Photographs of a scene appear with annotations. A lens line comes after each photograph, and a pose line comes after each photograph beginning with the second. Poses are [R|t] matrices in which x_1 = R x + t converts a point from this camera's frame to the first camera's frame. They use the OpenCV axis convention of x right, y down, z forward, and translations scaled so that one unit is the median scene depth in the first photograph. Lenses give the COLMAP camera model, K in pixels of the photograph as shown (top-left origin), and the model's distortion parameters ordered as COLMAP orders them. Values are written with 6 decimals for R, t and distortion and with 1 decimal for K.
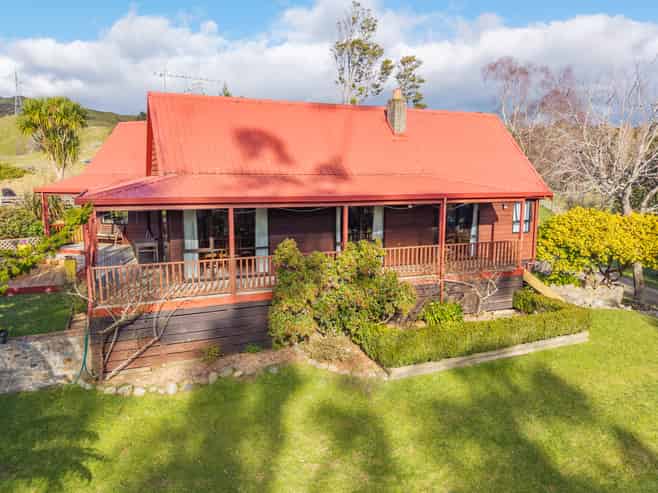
lens RADIAL K [[465.8, 0, 329.0], [0, 465.8, 246.5], [0, 0, 1]] dist [0.040114, 0.002734]
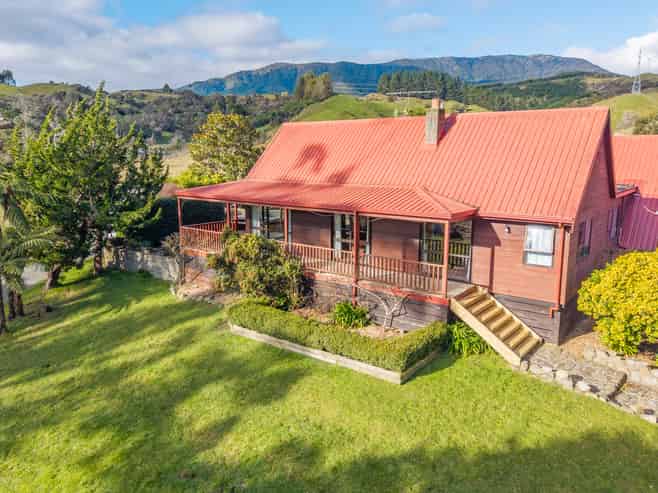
lens RADIAL K [[465.8, 0, 329.0], [0, 465.8, 246.5], [0, 0, 1]] dist [0.040114, 0.002734]
pose [[0.487690, 0.135591, -0.862423, 1.319094], [-0.171989, 0.983428, 0.057358, -0.071173], [0.855908, 0.120354, 0.502927, 0.520607]]
